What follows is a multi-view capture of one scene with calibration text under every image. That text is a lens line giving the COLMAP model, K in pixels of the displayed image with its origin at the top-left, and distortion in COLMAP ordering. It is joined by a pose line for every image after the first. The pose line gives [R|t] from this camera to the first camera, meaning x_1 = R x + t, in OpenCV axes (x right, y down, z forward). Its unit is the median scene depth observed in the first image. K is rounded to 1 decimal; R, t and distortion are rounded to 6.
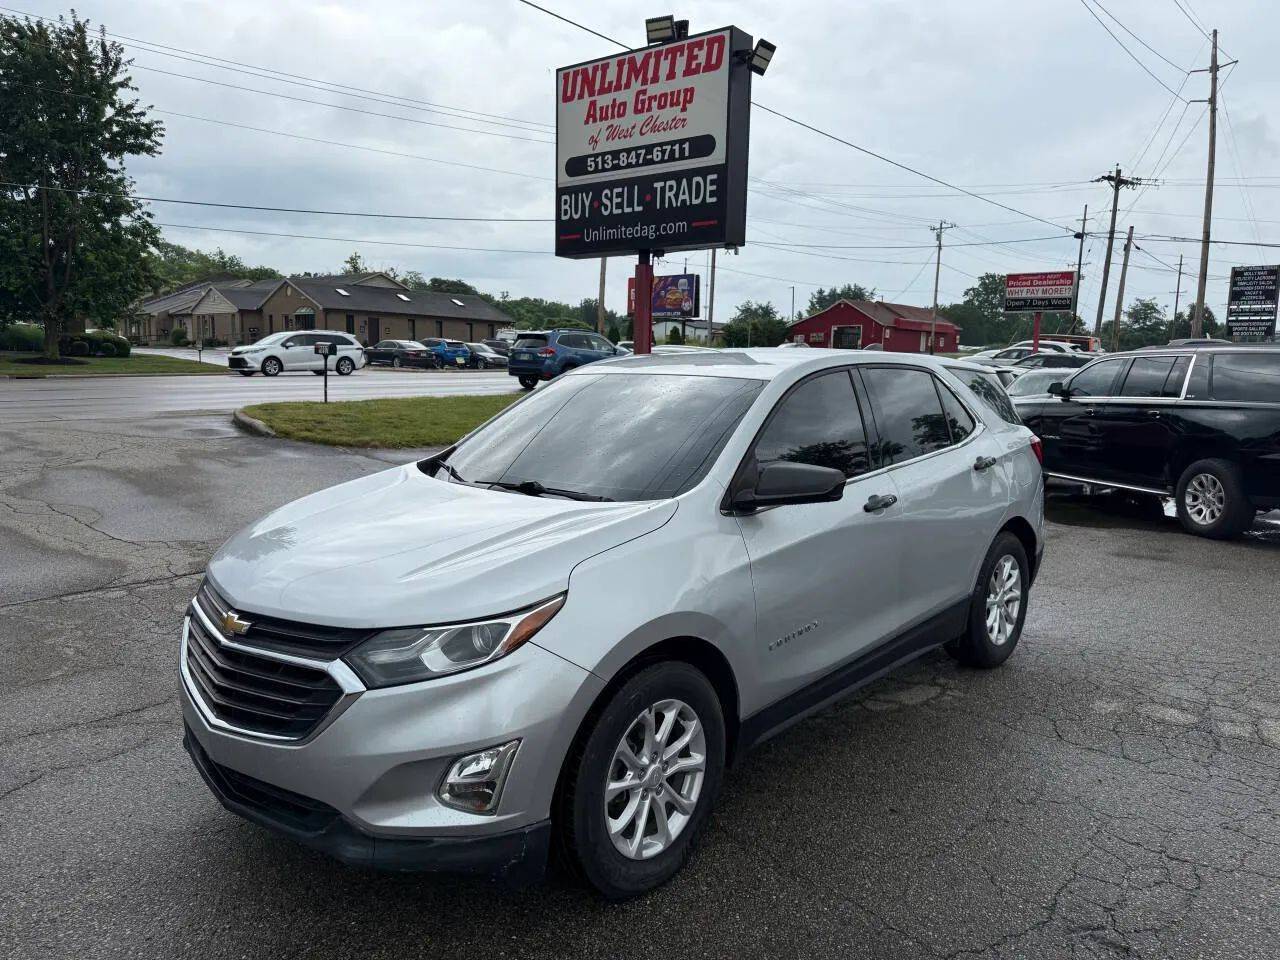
lens RADIAL K [[935.5, 0, 633.2], [0, 935.5, 496.8], [0, 0, 1]] dist [0.047309, -0.050238]
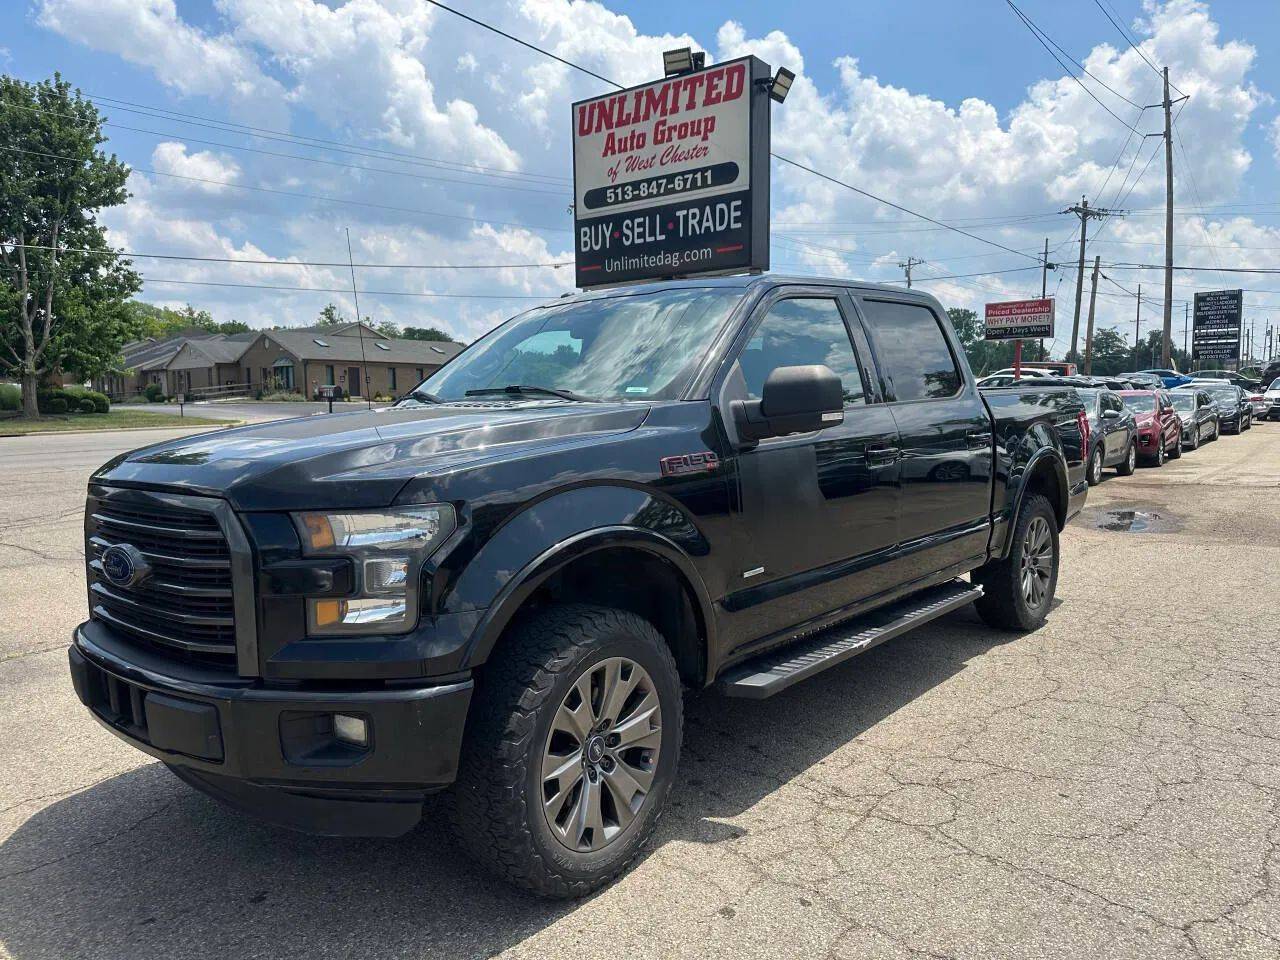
lens RADIAL K [[934.9, 0, 644.2], [0, 934.9, 499.7], [0, 0, 1]] dist [0.064928, -0.079938]
pose [[0.998738, -0.035853, 0.035183, -0.056473], [0.037320, 0.998422, -0.041952, 0.014973], [-0.033623, 0.043212, 0.998500, 0.007860]]
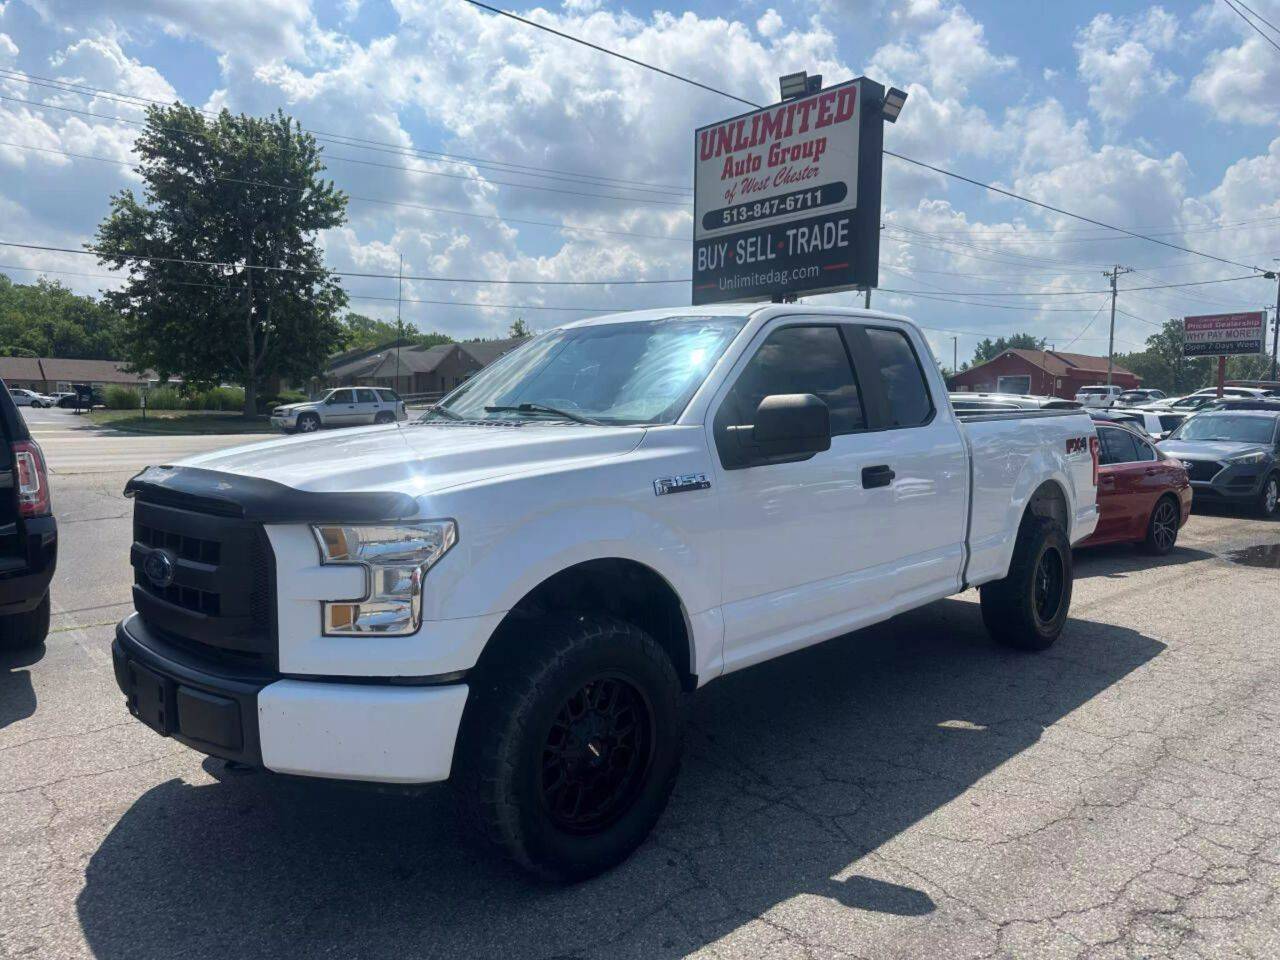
lens RADIAL K [[935.5, 0, 633.2], [0, 935.5, 496.8], [0, 0, 1]] dist [0.047309, -0.050238]
pose [[0.986735, 0.003654, -0.162301, 0.022988], [-0.013366, 0.998181, -0.058788, 0.019580], [0.161791, 0.060178, 0.984988, -0.024666]]
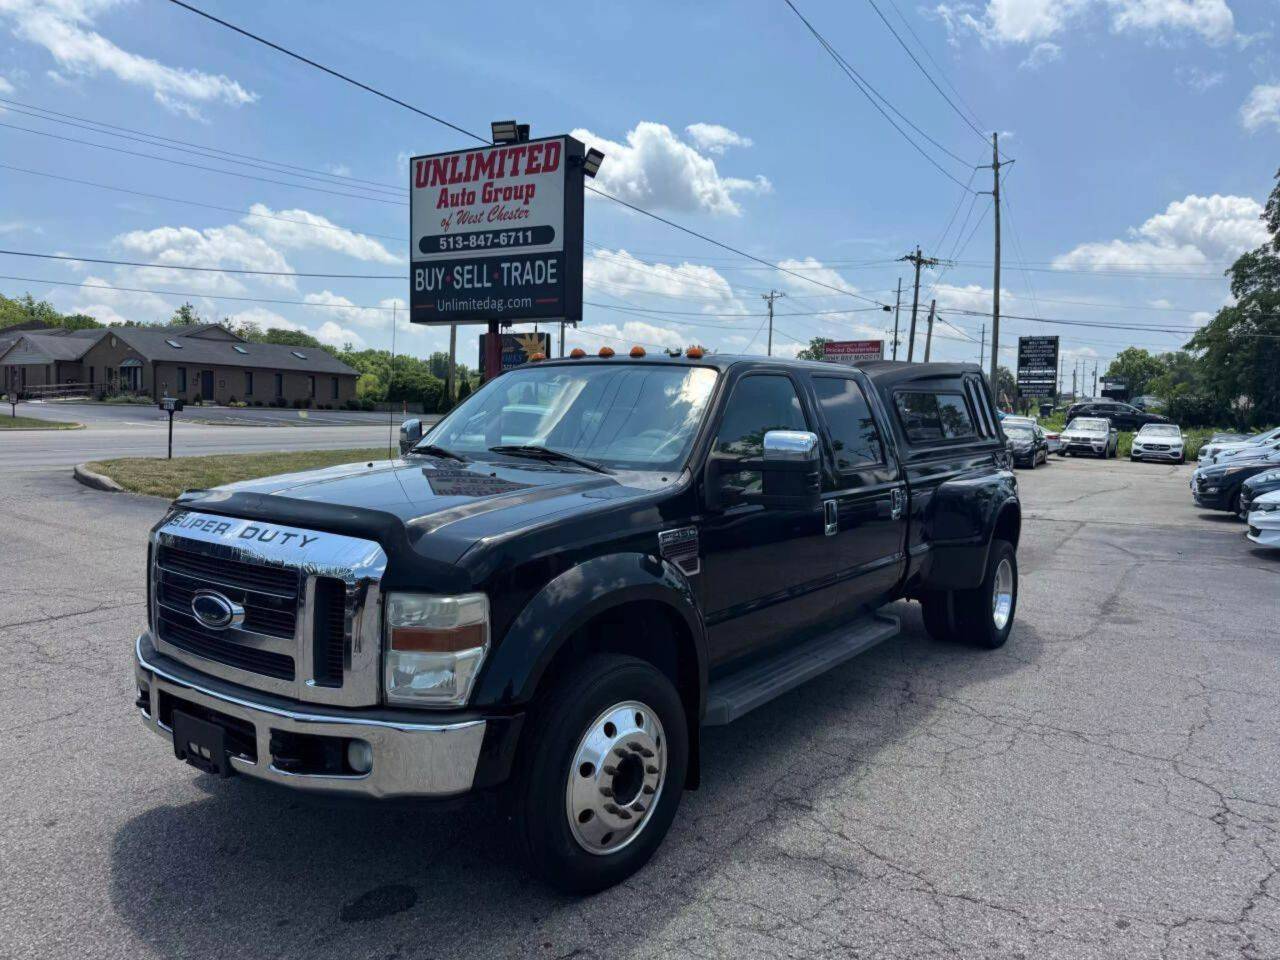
lens RADIAL K [[930.2, 0, 654.6], [0, 930.2, 488.6], [0, 0, 1]] dist [0.082732, -0.116034]
pose [[0.984008, -0.009797, 0.177852, 0.000962], [0.021579, 0.997689, -0.064435, 0.012119], [-0.176810, 0.067243, 0.981945, -0.114510]]
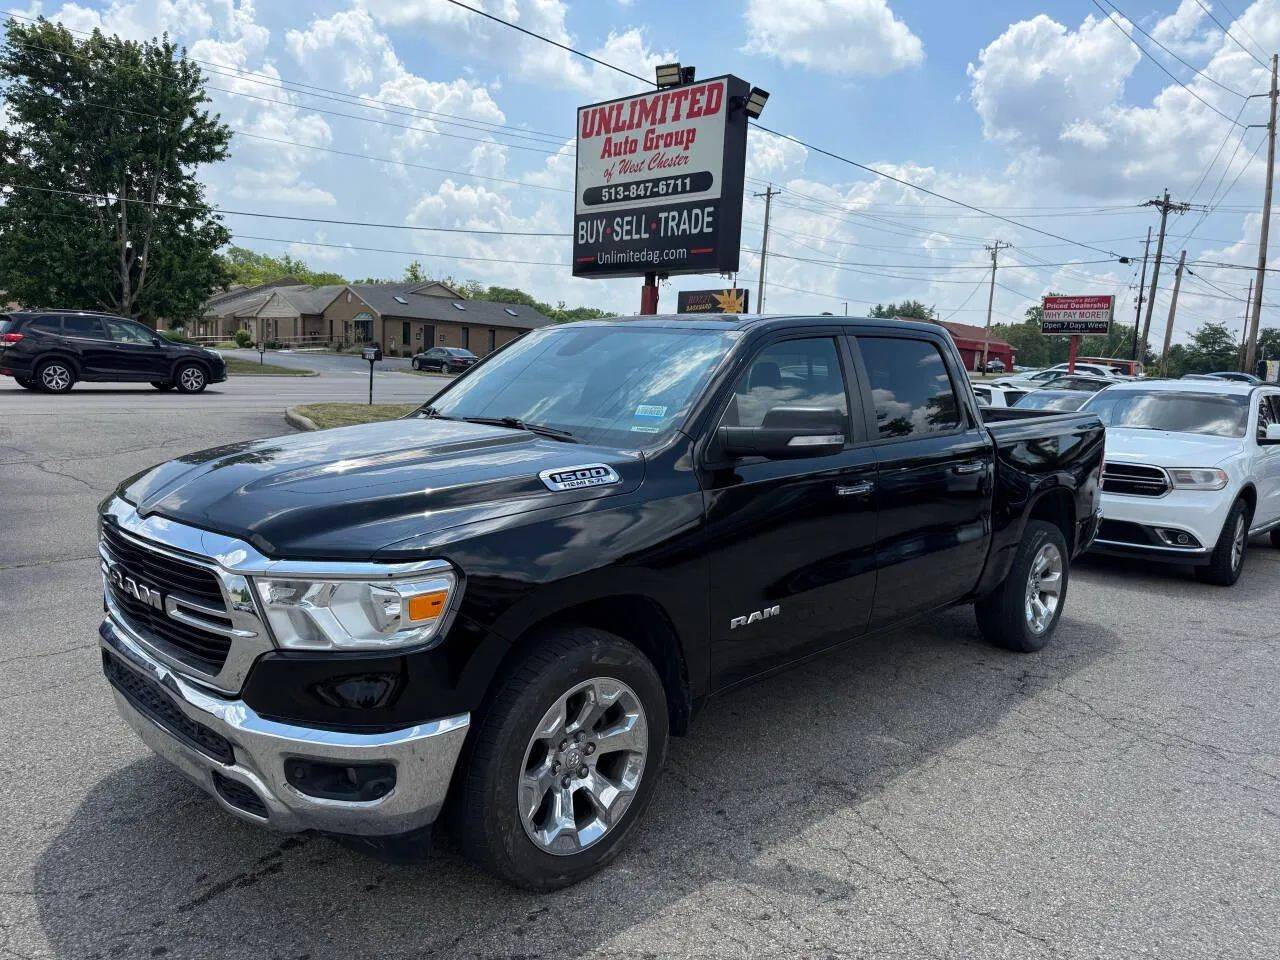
lens RADIAL K [[934.4, 0, 636.2], [0, 934.4, 501.9], [0, 0, 1]] dist [0.048935, -0.051040]
pose [[0.998205, 0.032601, -0.050247, 0.059213], [-0.032933, 0.999441, -0.005803, 0.013222], [0.050029, 0.007448, 0.998720, -0.099473]]
